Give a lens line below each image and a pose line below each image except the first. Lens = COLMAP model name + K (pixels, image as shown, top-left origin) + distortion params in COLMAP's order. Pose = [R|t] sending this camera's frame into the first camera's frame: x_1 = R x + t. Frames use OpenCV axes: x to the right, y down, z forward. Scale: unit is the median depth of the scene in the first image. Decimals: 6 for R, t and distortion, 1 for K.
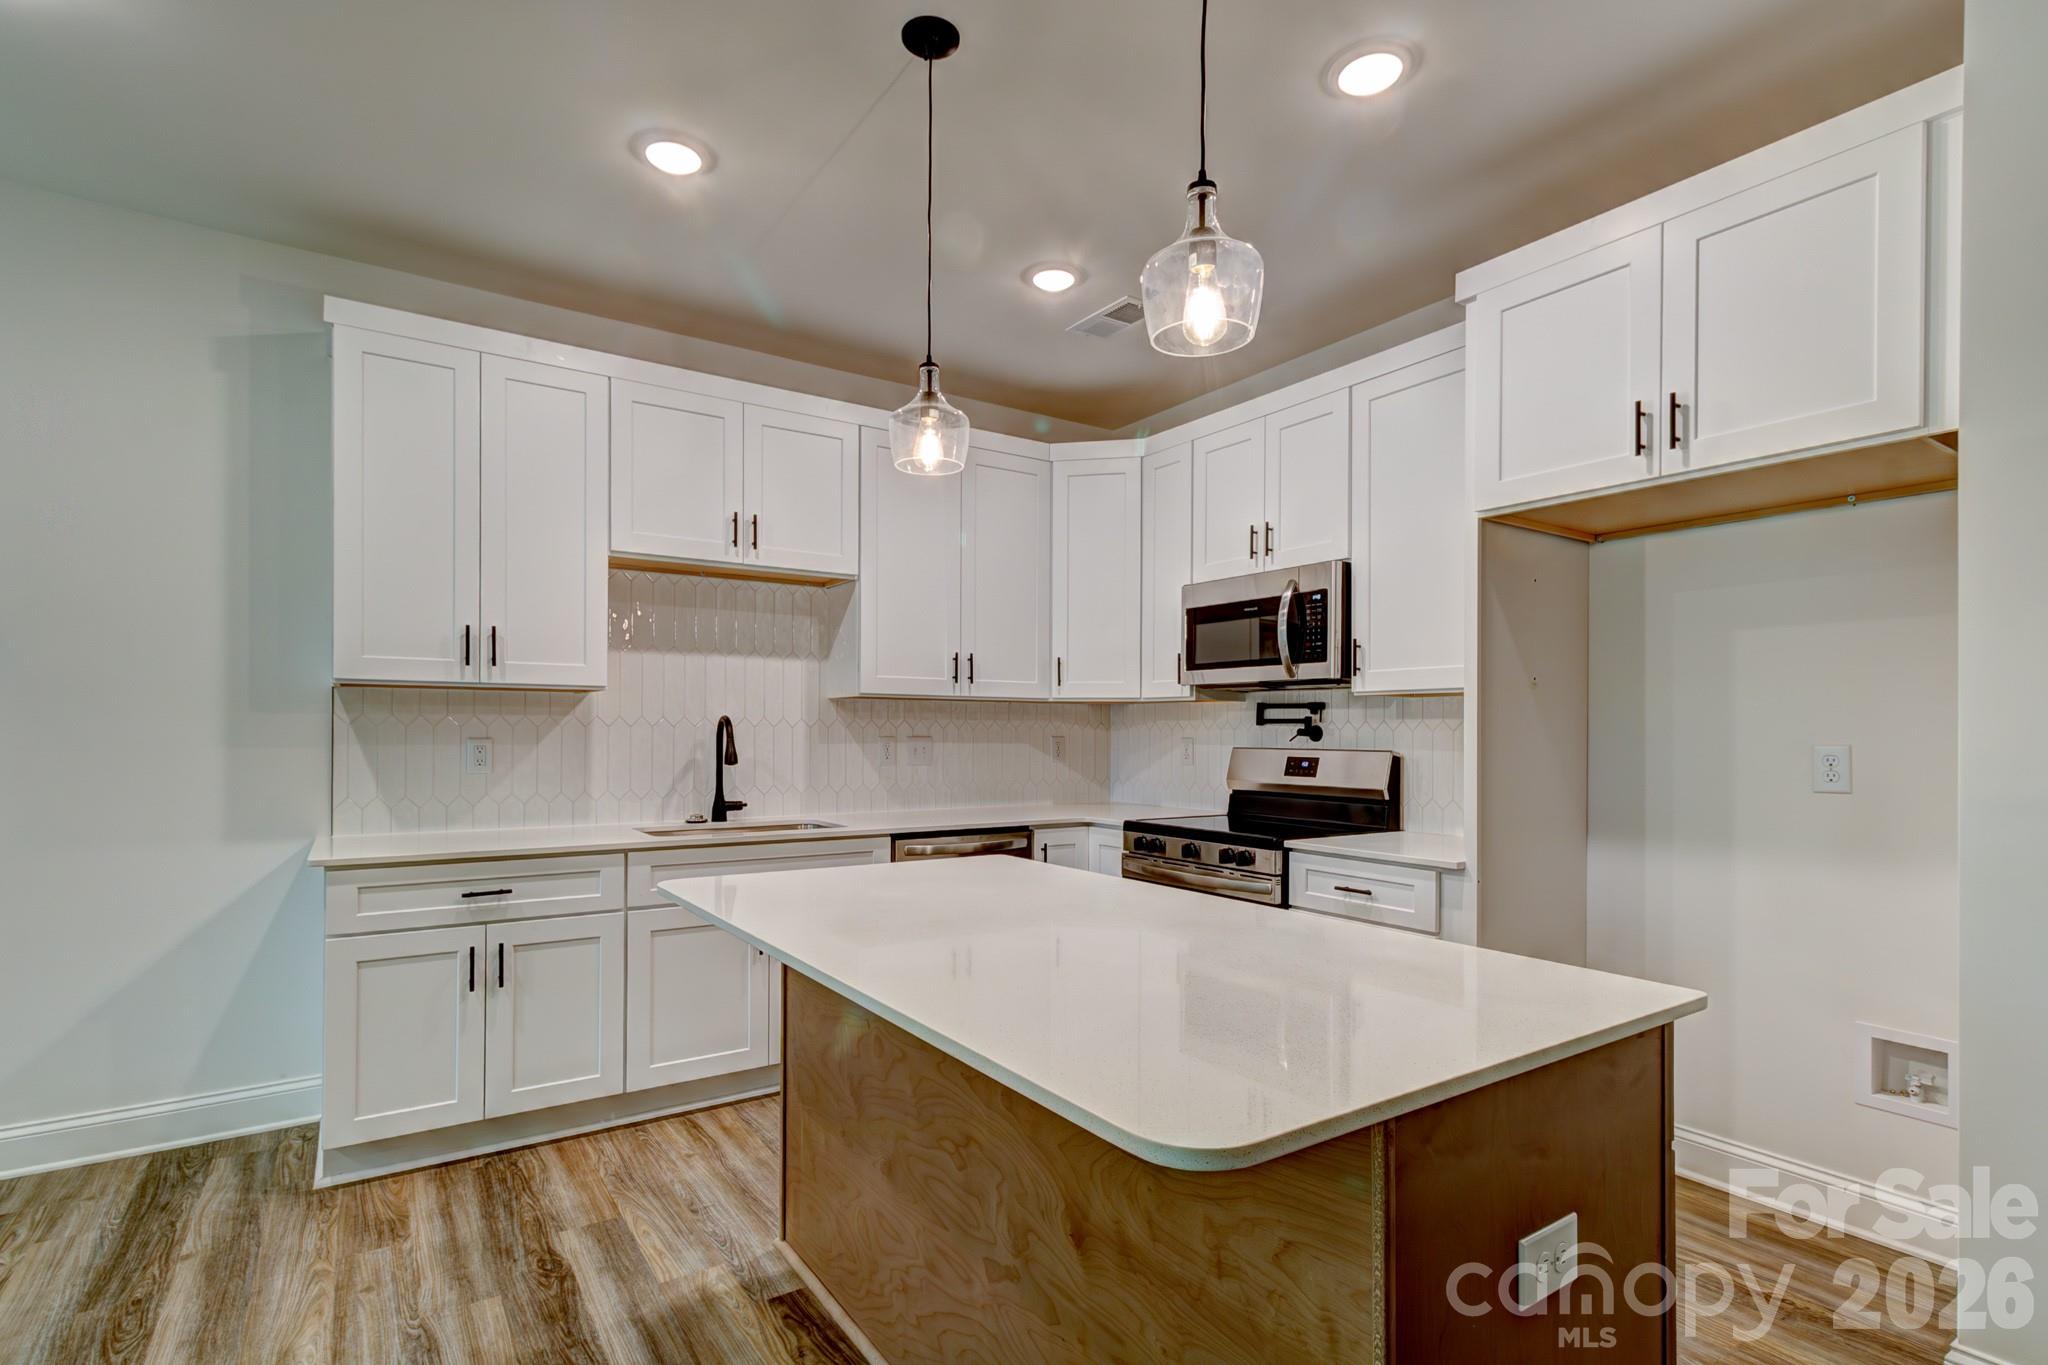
lens RADIAL K [[967.9, 0, 1023.6], [0, 967.9, 732.4], [0, 0, 1]] dist [0.005359, -0.001304]
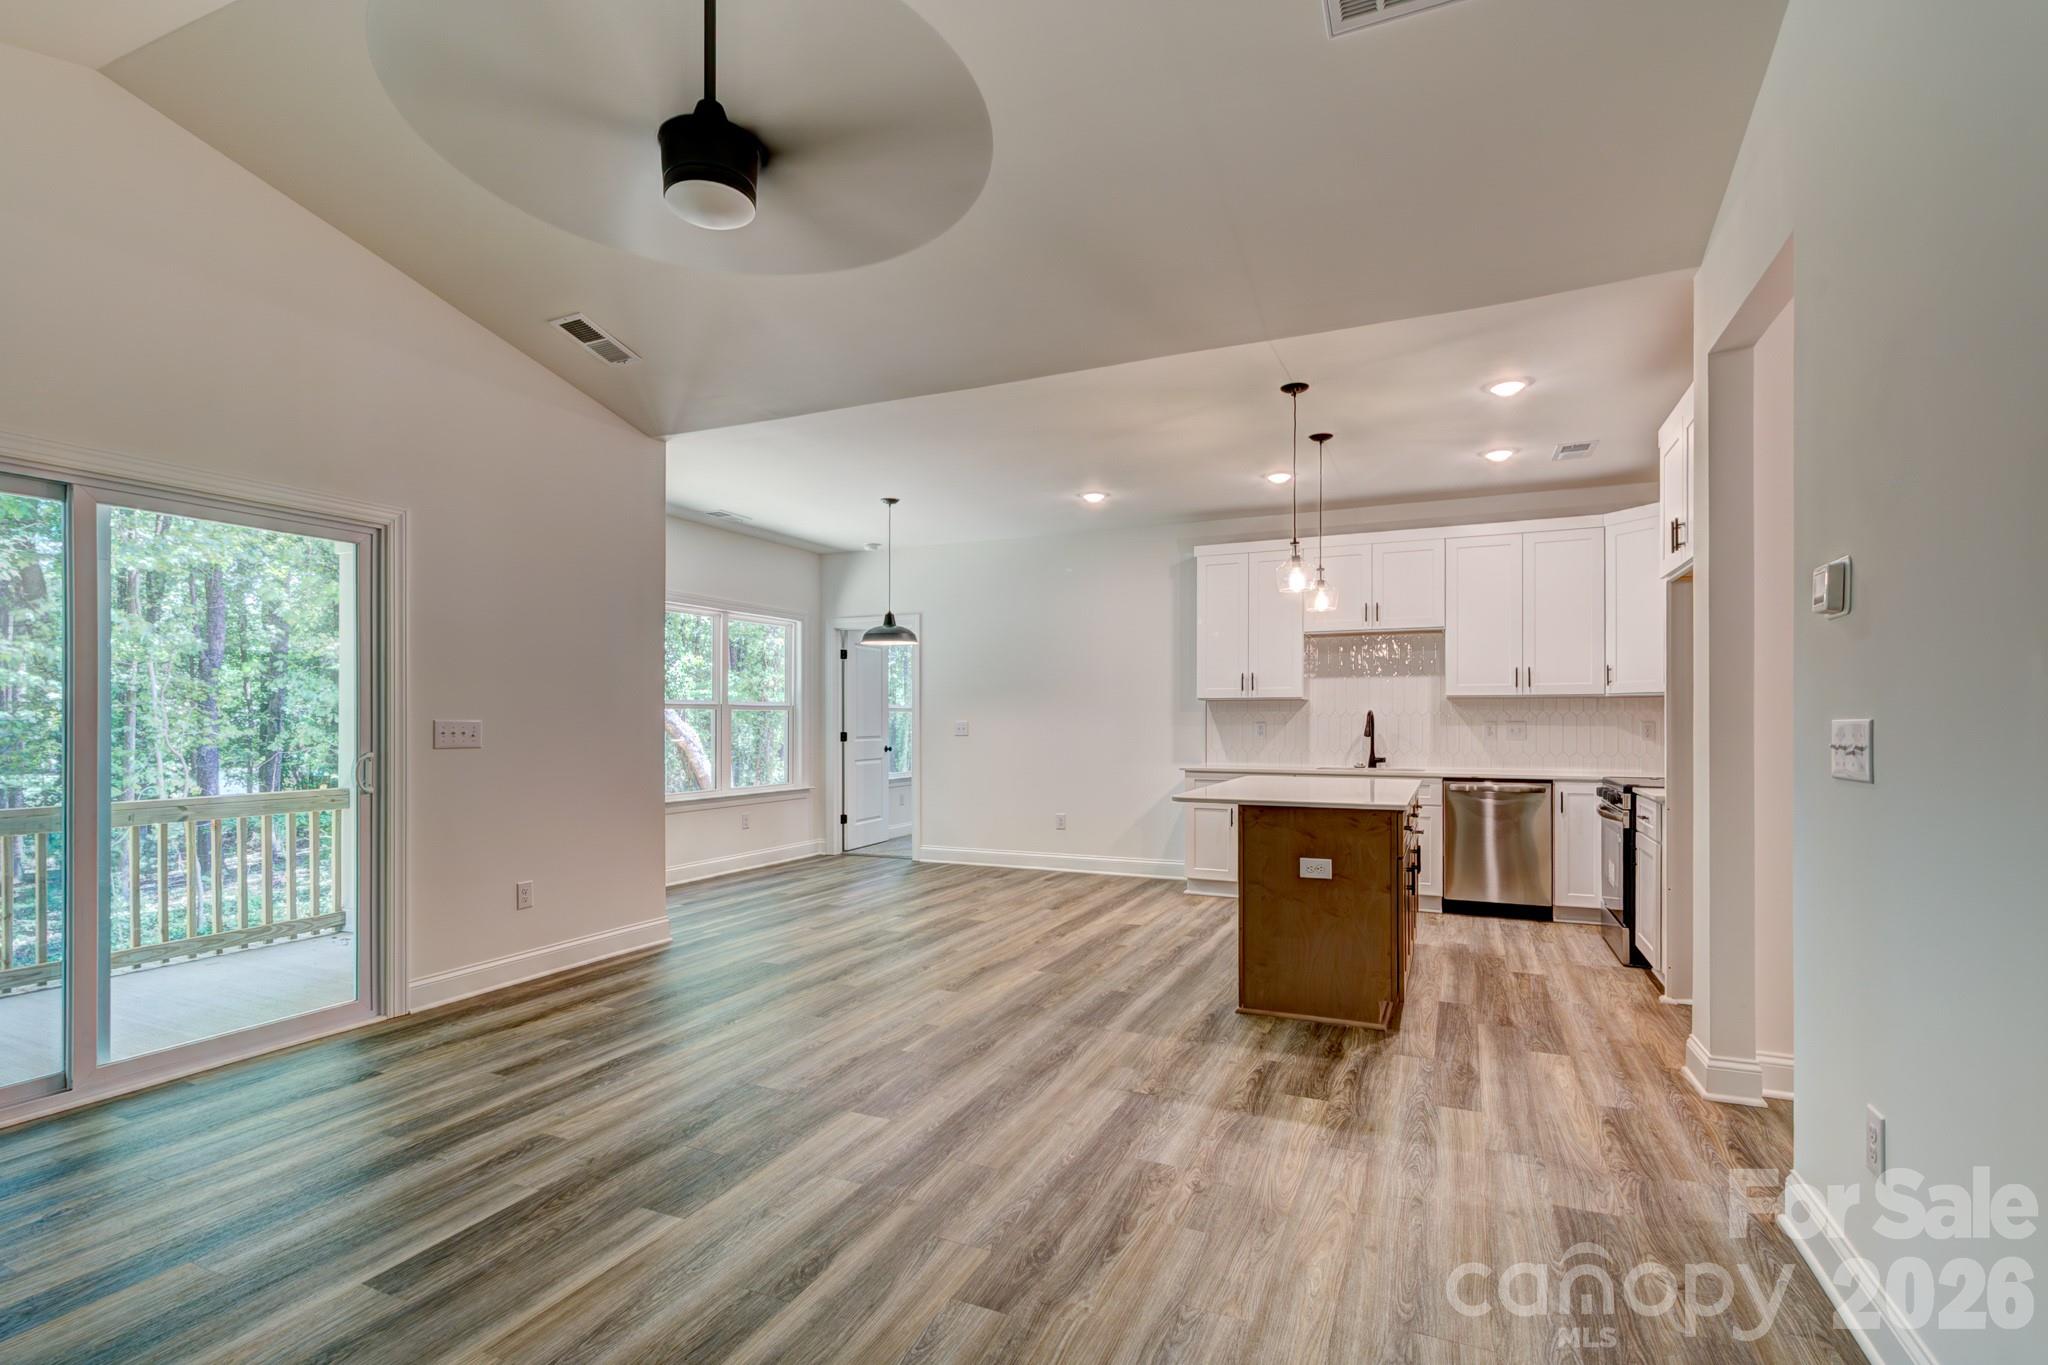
lens RADIAL K [[967.9, 0, 1021.8], [0, 967.9, 718.7], [0, 0, 1]] dist [0.005359, -0.001304]
pose [[0.517372, -0.005384, -0.855743, 1.074430], [0.002517, 0.999985, -0.004769, 0.006596], [0.855757, 0.000313, 0.517378, -0.612642]]
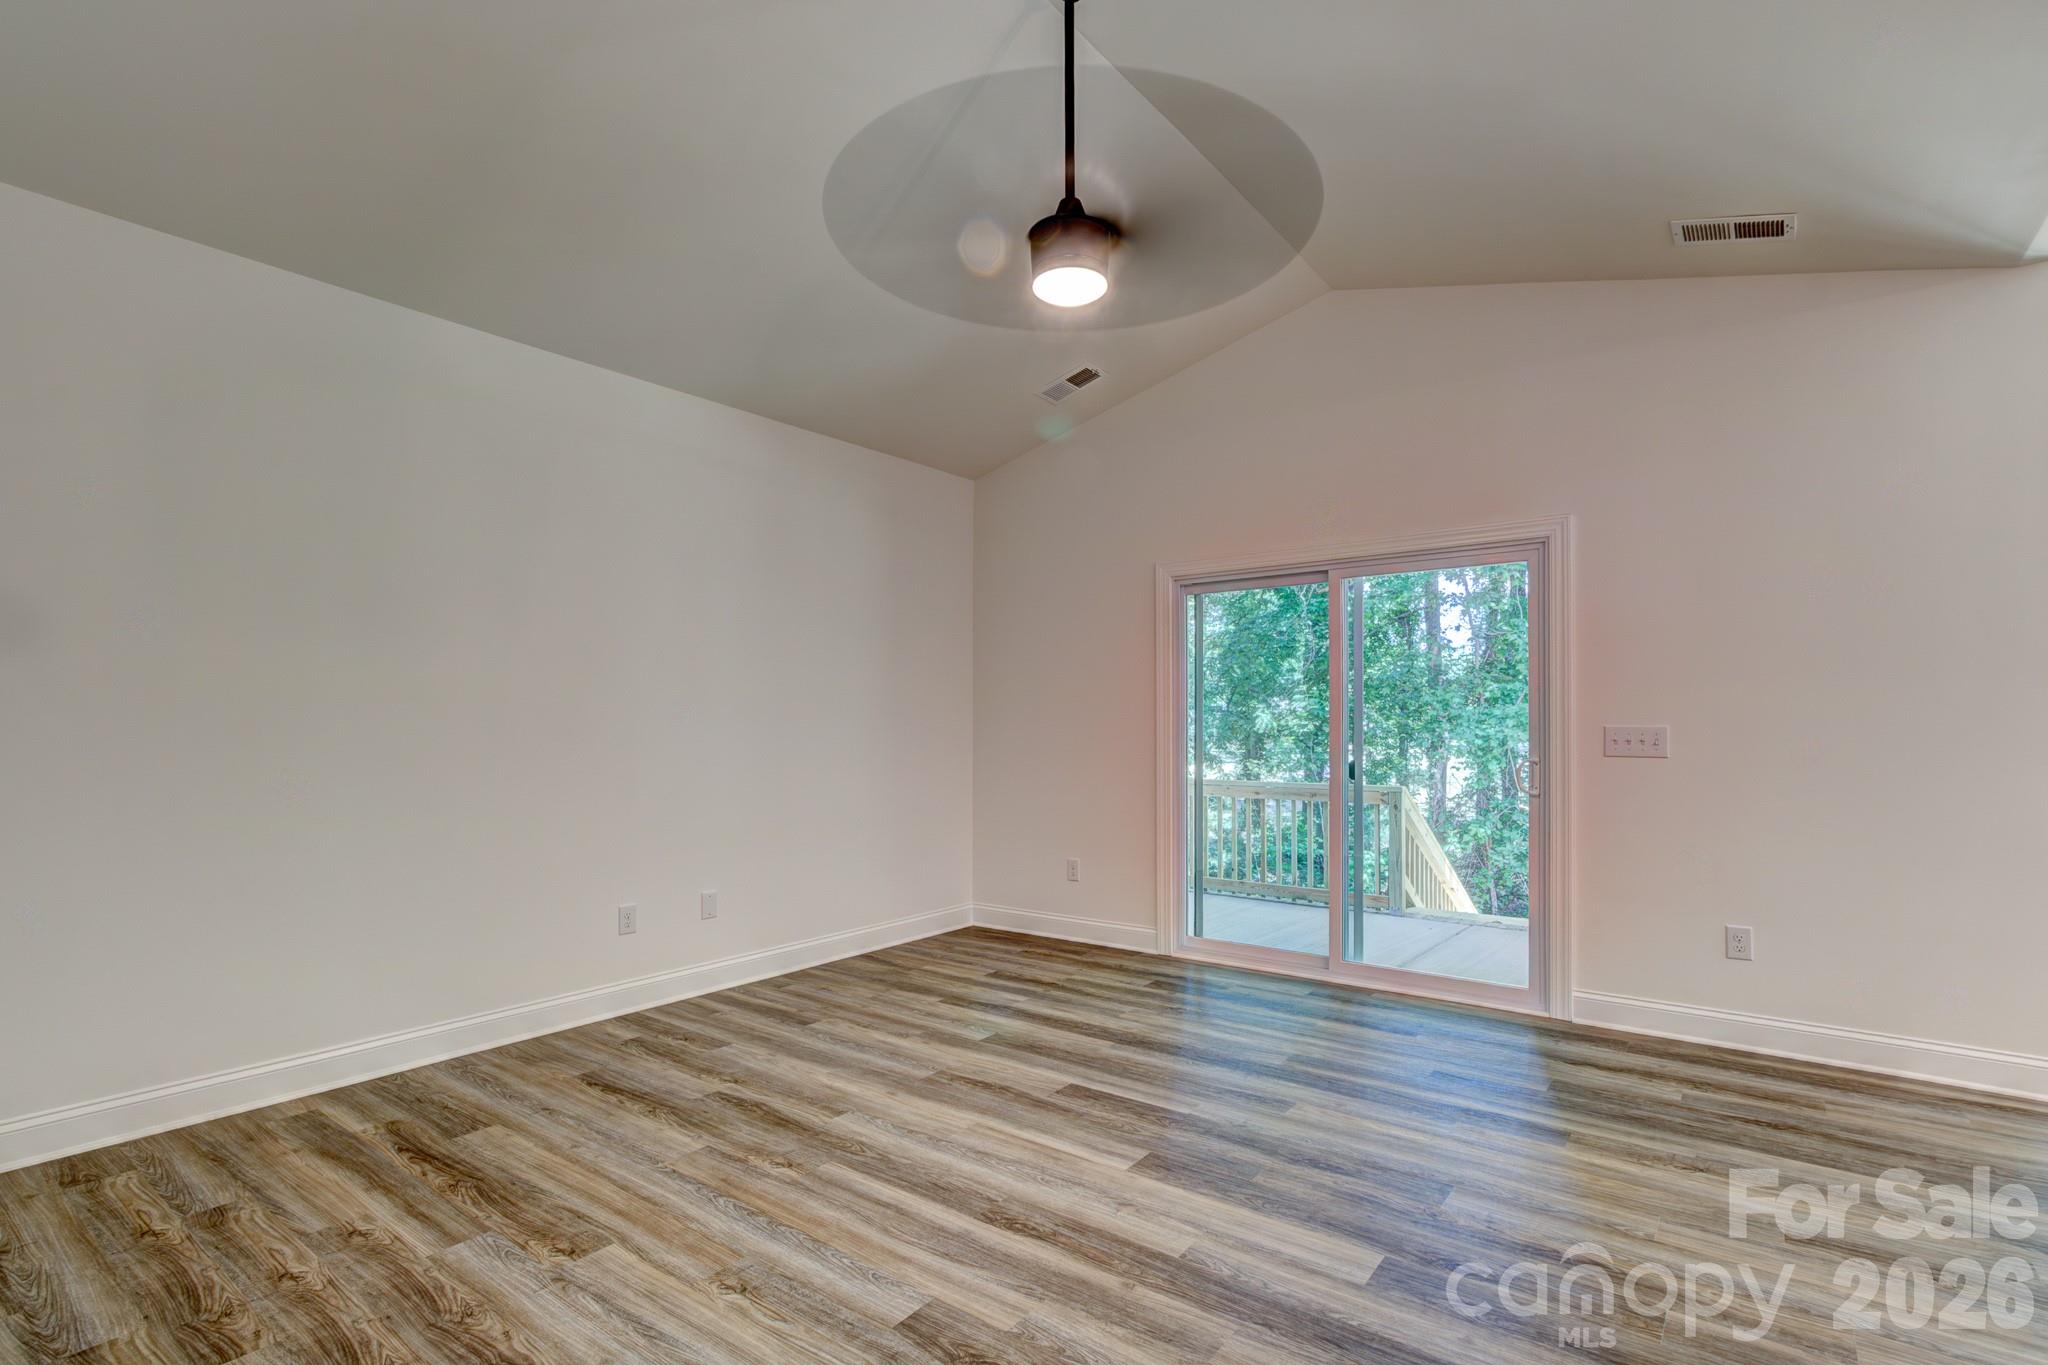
lens RADIAL K [[967.9, 0, 1031.0], [0, 967.9, 696.2], [0, 0, 1]] dist [0.005359, -0.001304]
pose [[-0.947605, -0.015146, -0.319084, 0.644573], [-0.006996, 0.999620, -0.026675, -0.000531], [0.319367, -0.023045, -0.947351, 0.344836]]
